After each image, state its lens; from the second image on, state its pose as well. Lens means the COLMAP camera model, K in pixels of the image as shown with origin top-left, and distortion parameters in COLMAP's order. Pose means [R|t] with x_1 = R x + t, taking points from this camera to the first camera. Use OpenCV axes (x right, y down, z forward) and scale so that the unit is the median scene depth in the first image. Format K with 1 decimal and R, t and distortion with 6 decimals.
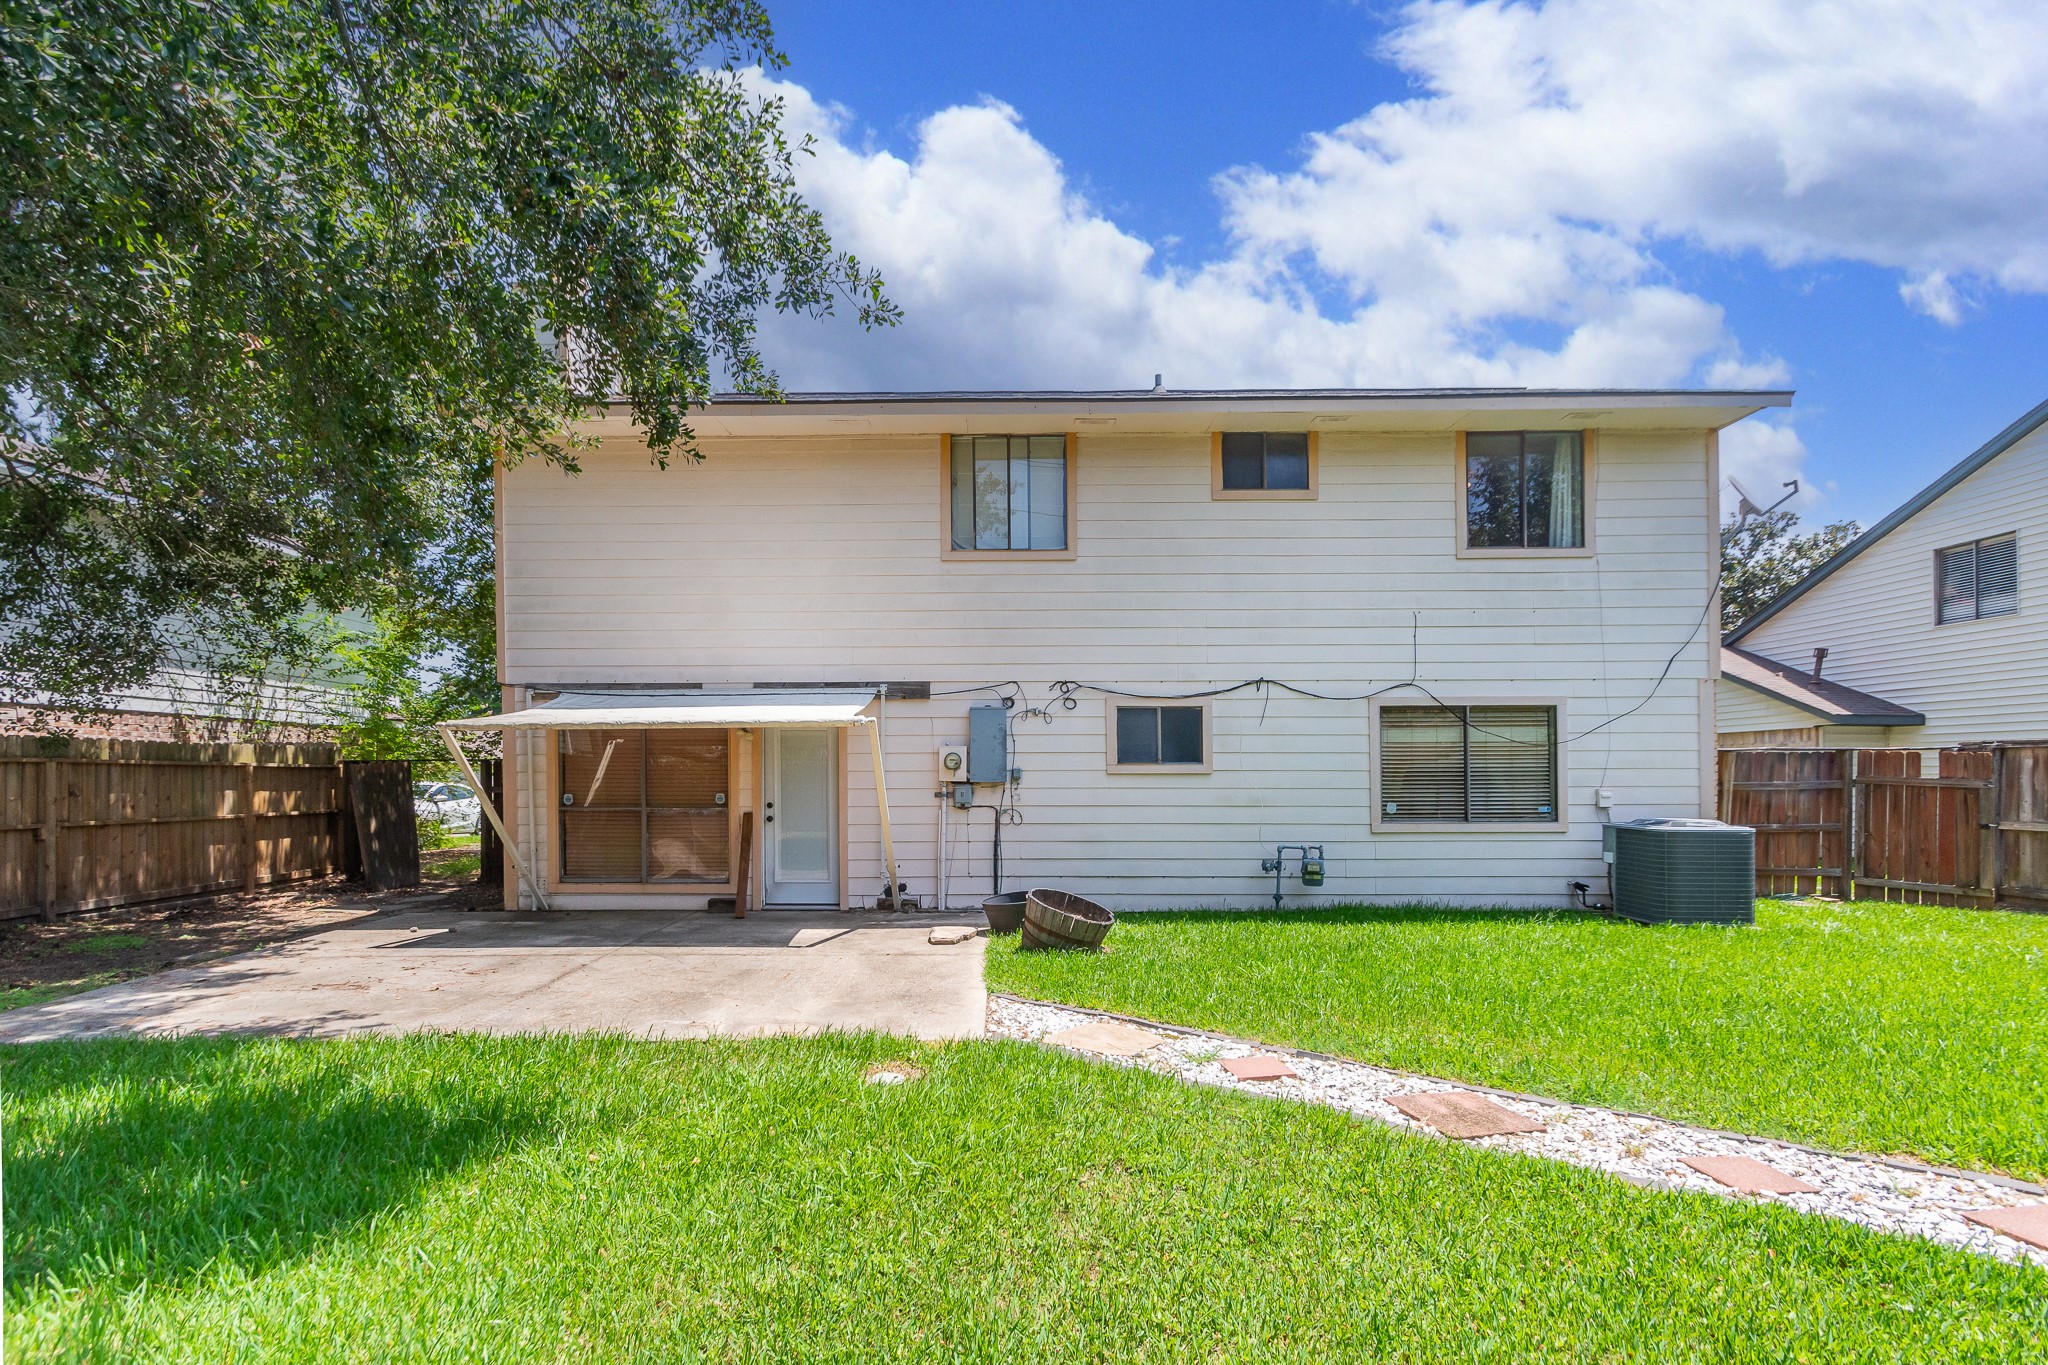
lens RADIAL K [[953.1, 0, 1024.0], [0, 953.1, 682.5], [0, 0, 1]] dist [-0.000124, -0.000672]
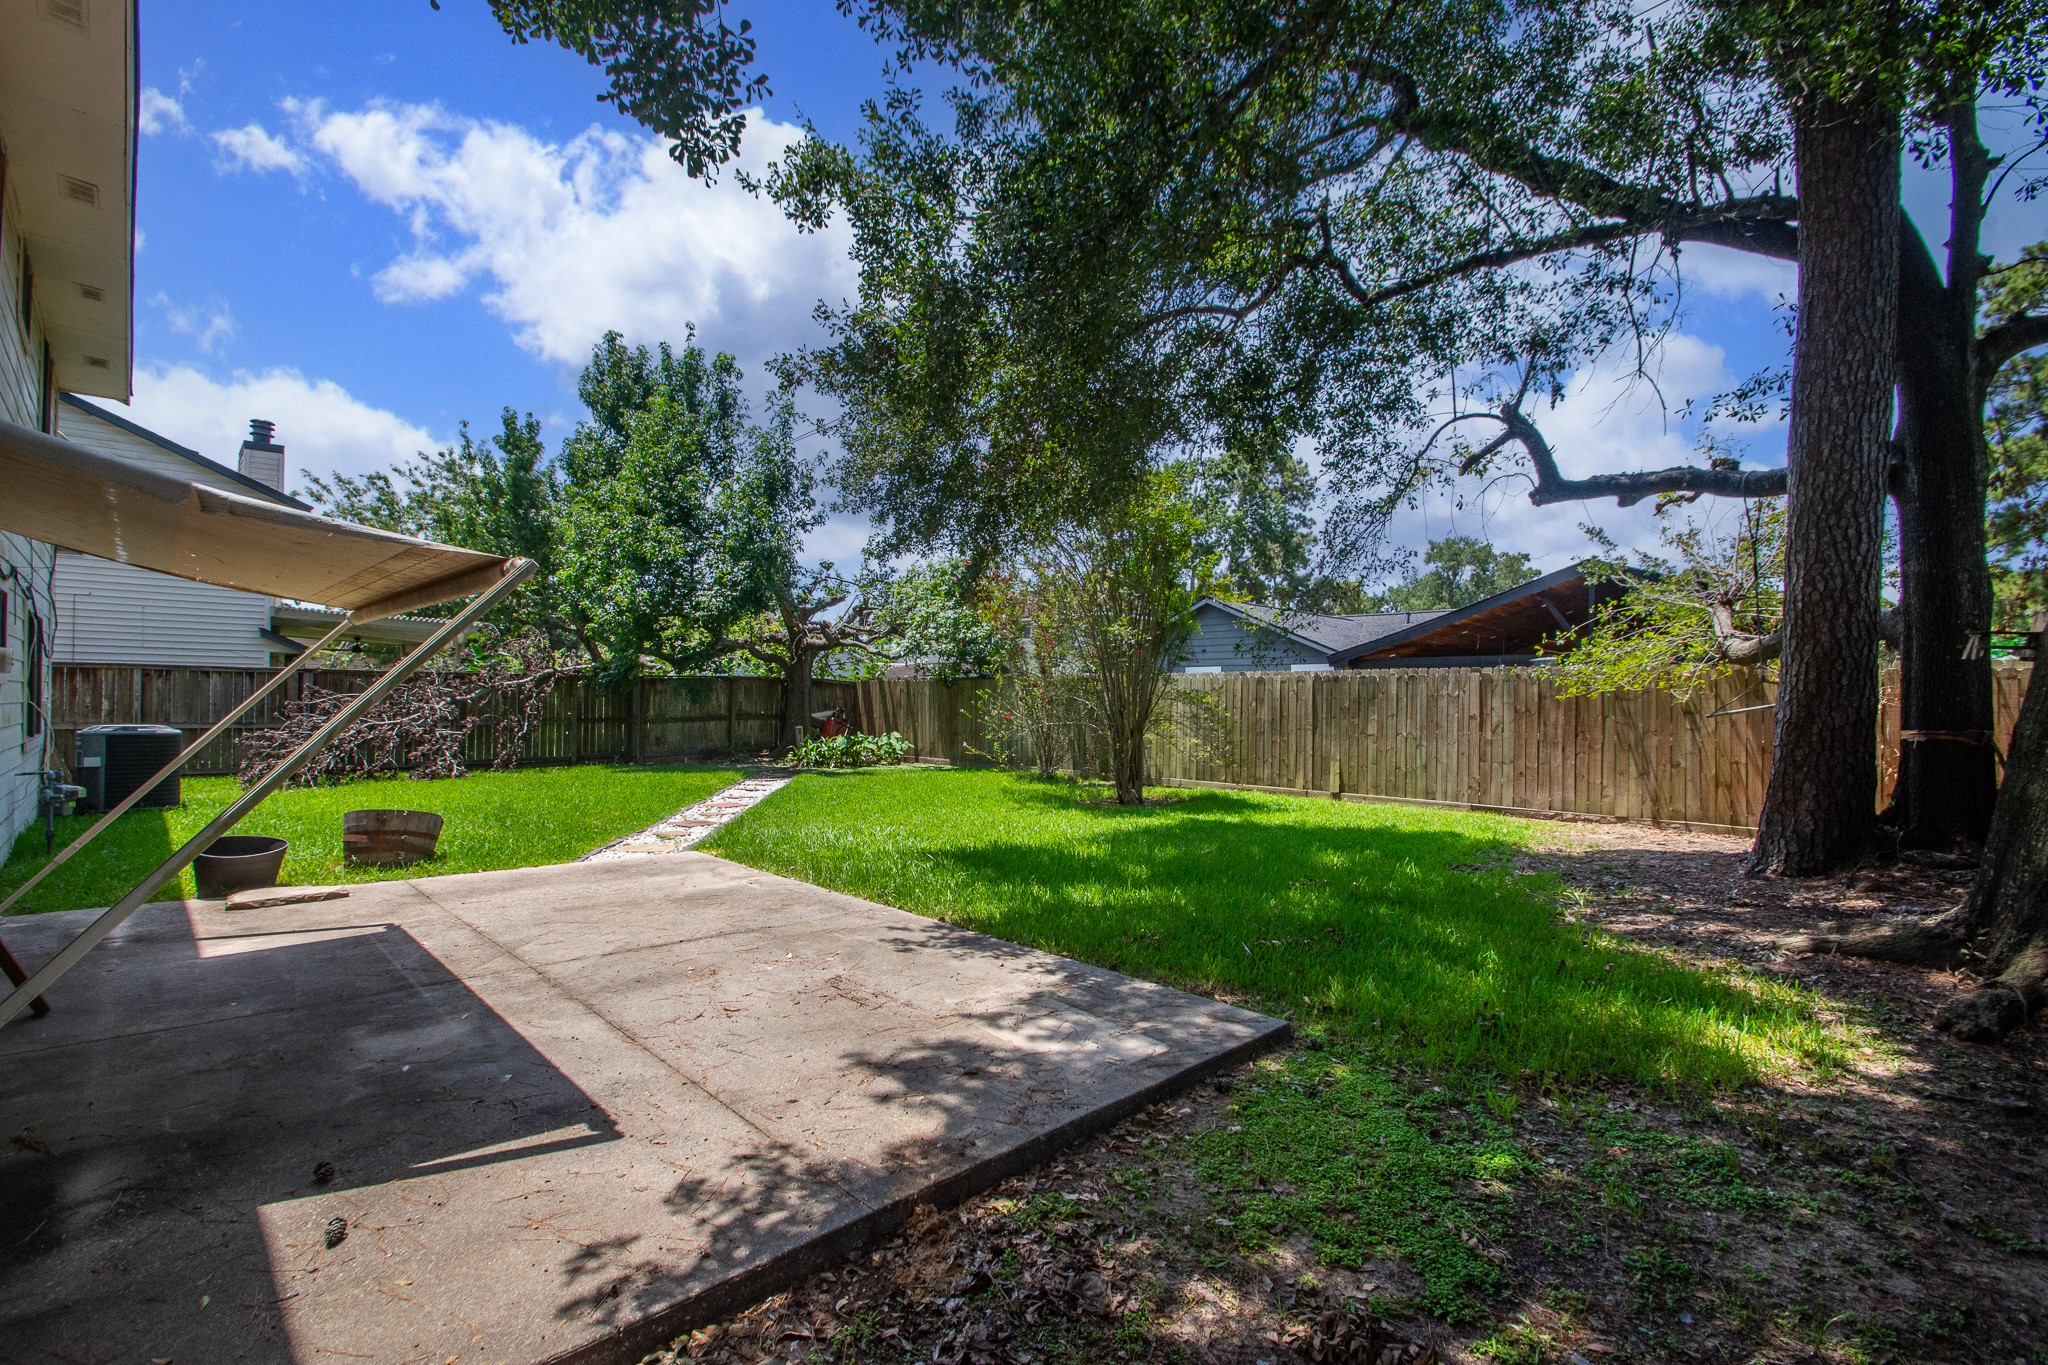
lens RADIAL K [[953.1, 0, 1024.0], [0, 953.1, 682.5], [0, 0, 1]] dist [-0.000124, -0.000672]
pose [[-0.700314, 0.003453, 0.713826, -1.459884], [-0.075762, 0.993981, -0.079136, 0.152311], [-0.709803, -0.109501, -0.695837, 1.584795]]
